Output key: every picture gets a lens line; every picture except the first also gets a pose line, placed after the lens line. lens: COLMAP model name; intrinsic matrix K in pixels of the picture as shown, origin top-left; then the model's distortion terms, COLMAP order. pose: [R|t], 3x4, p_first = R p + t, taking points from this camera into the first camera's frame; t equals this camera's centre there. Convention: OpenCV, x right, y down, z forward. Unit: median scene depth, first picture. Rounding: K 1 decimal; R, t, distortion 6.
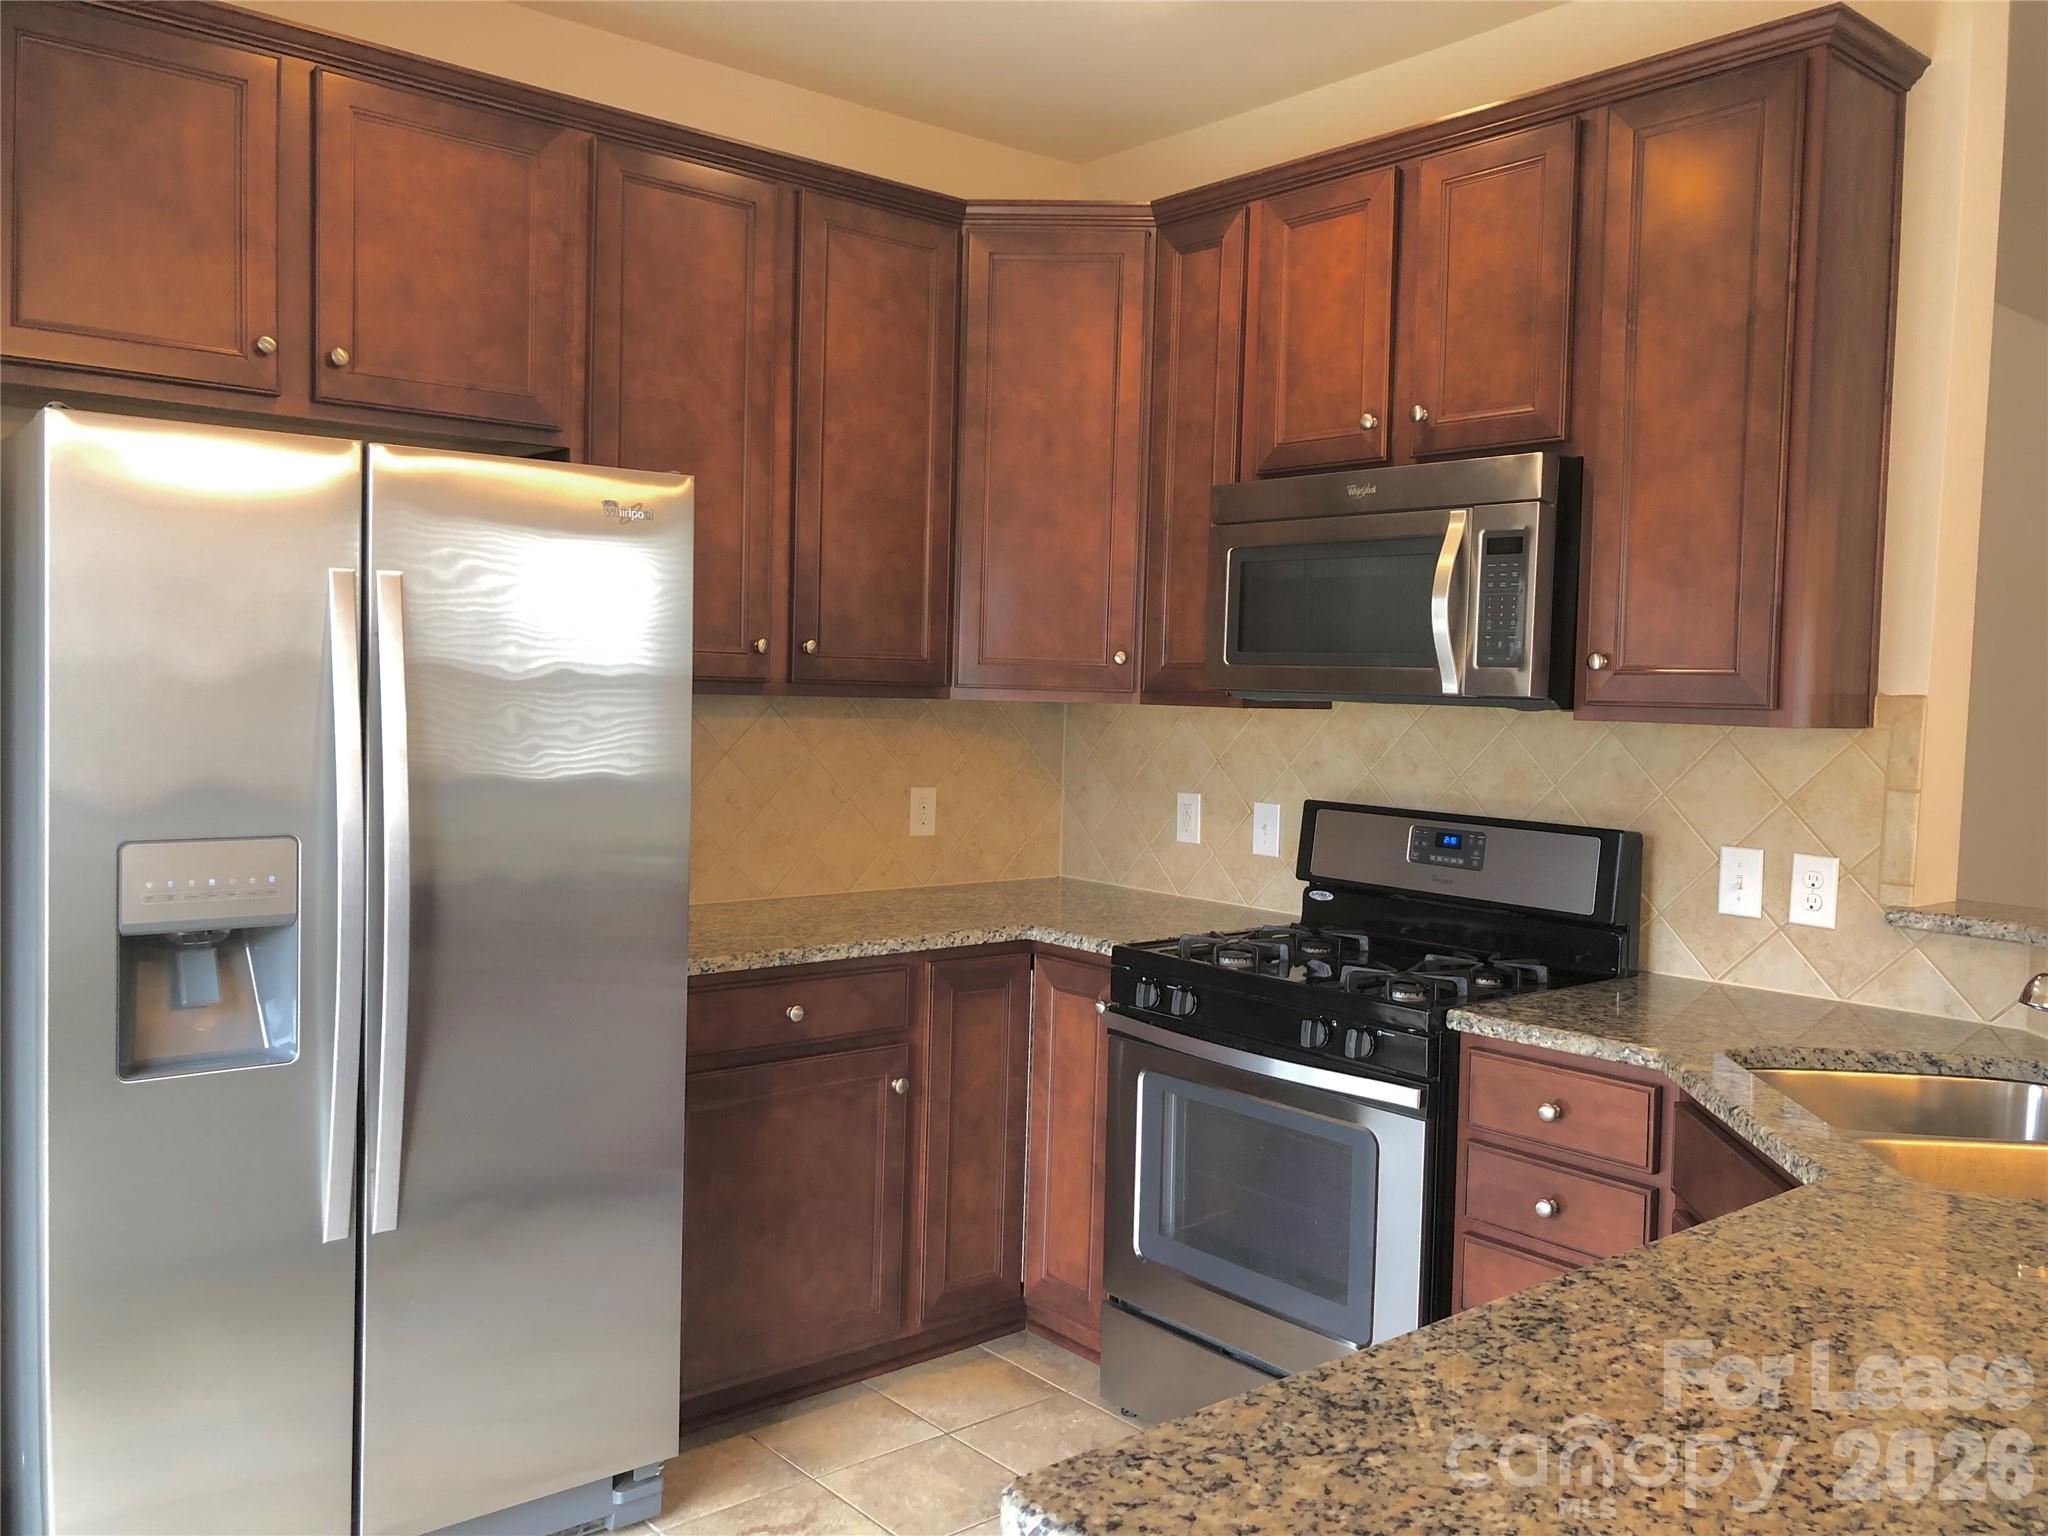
lens RADIAL K [[1658.9, 0, 1024.6], [0, 1658.9, 769.2], [0, 0, 1]] dist [0.006664, -0.004564]
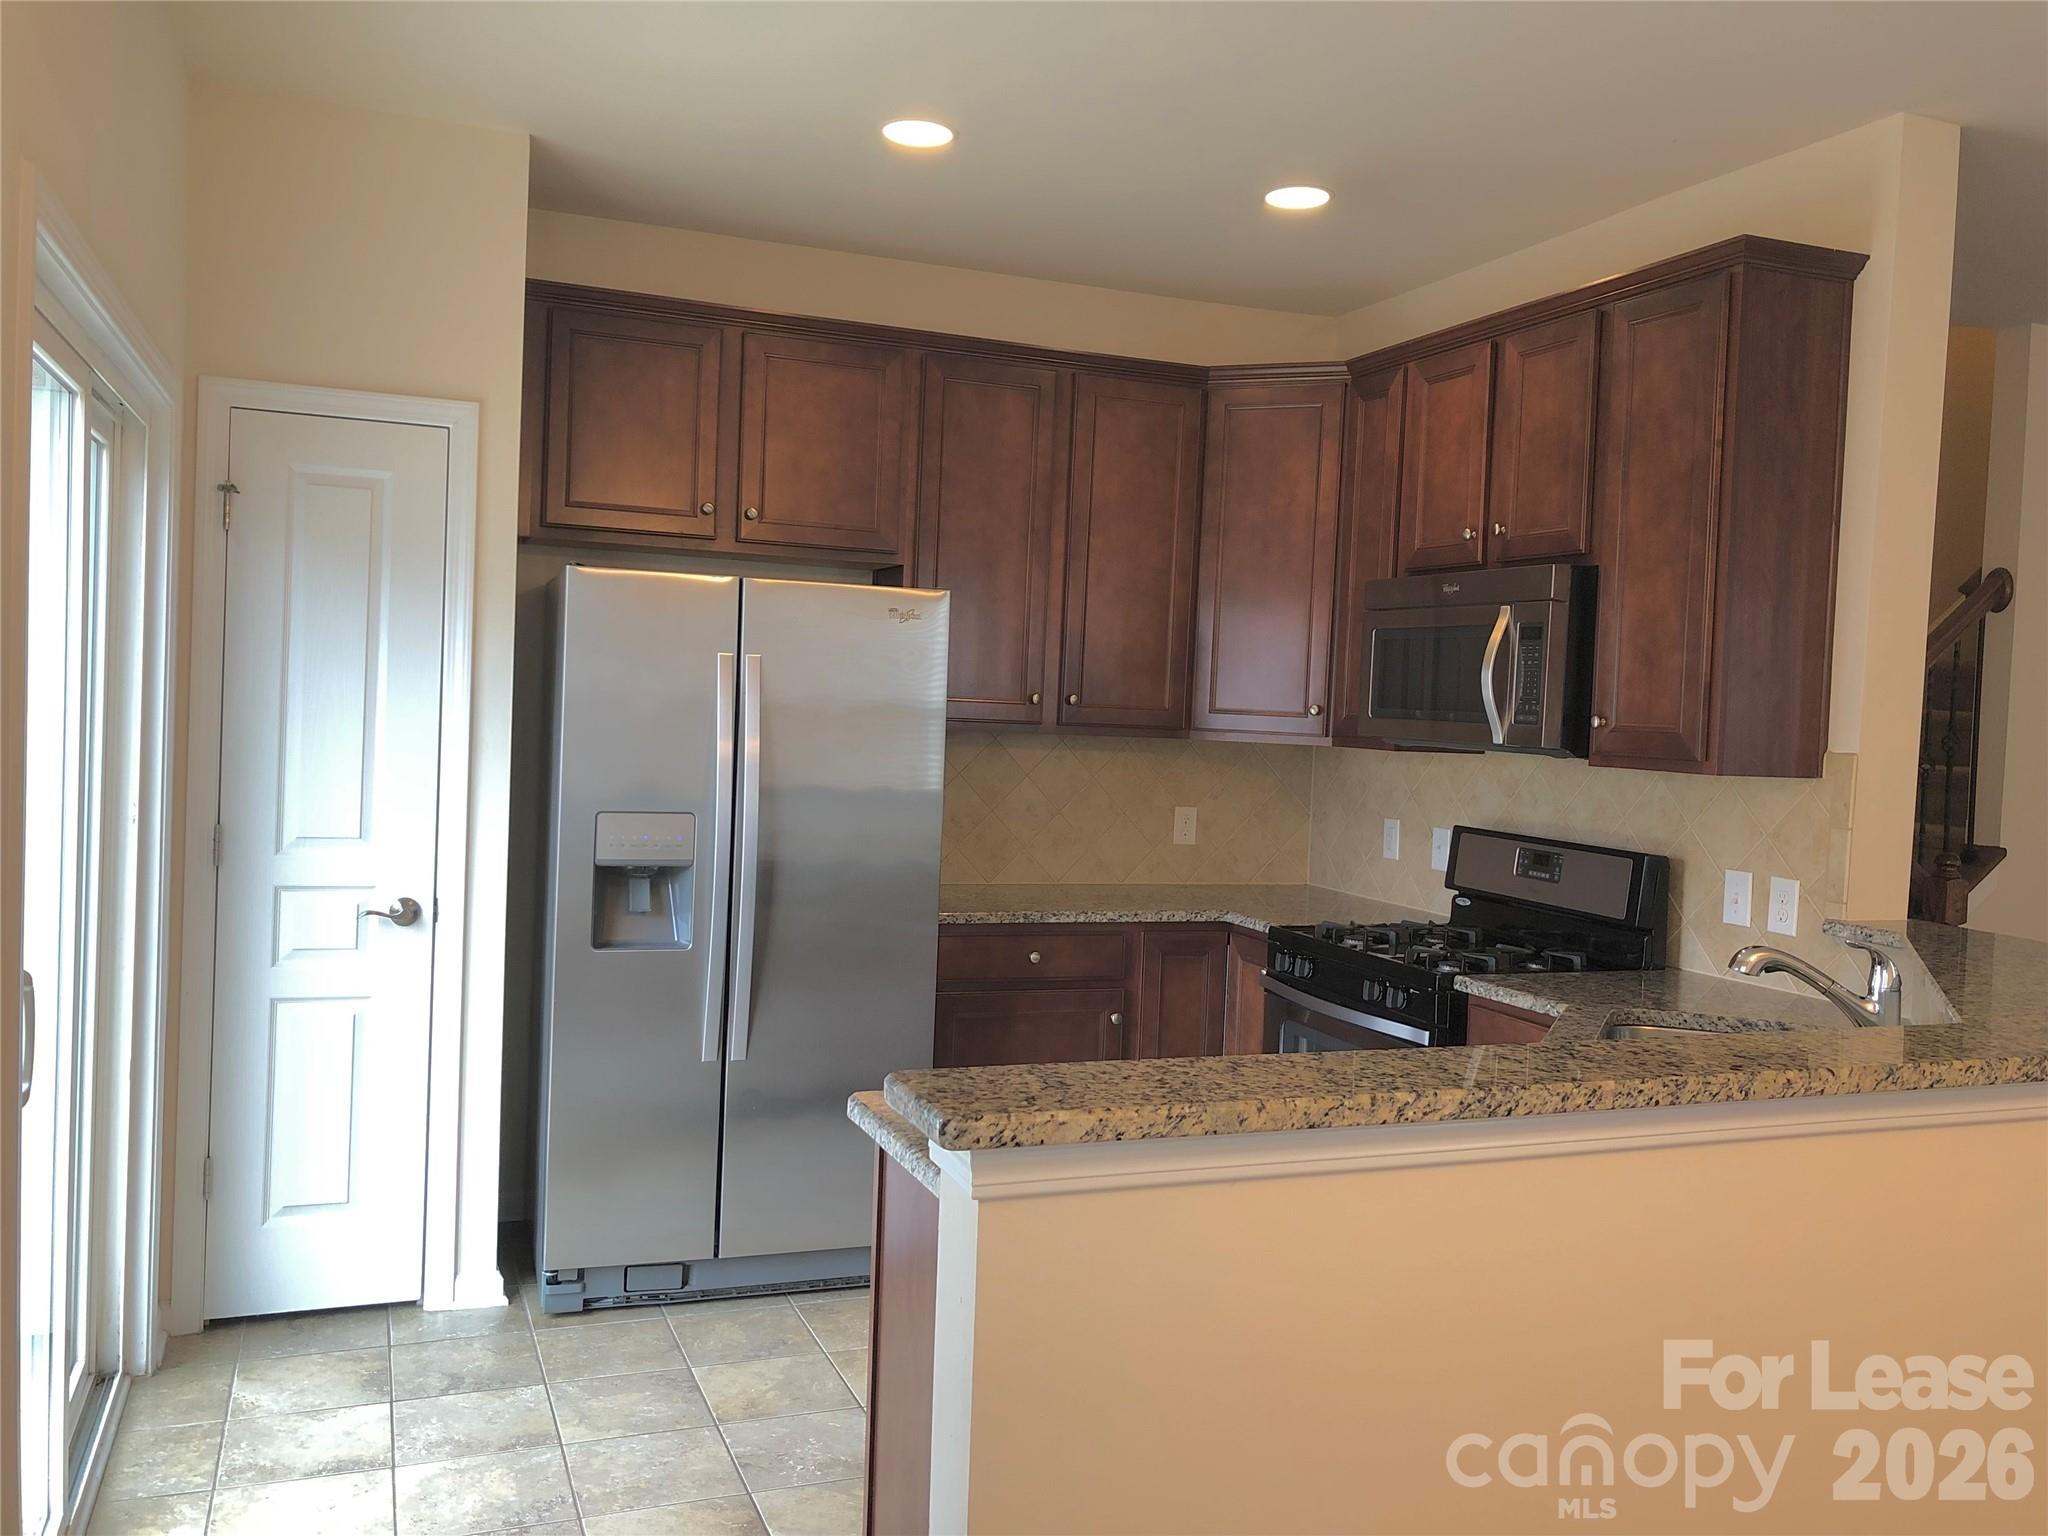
lens RADIAL K [[1658.9, 0, 1024.6], [0, 1658.9, 769.2], [0, 0, 1]] dist [0.006664, -0.004564]
pose [[0.945438, 0.026567, -0.324717, 0.306746], [-0.033577, 0.999308, -0.016004, 0.007999], [0.324067, 0.026034, 0.945676, -0.346957]]
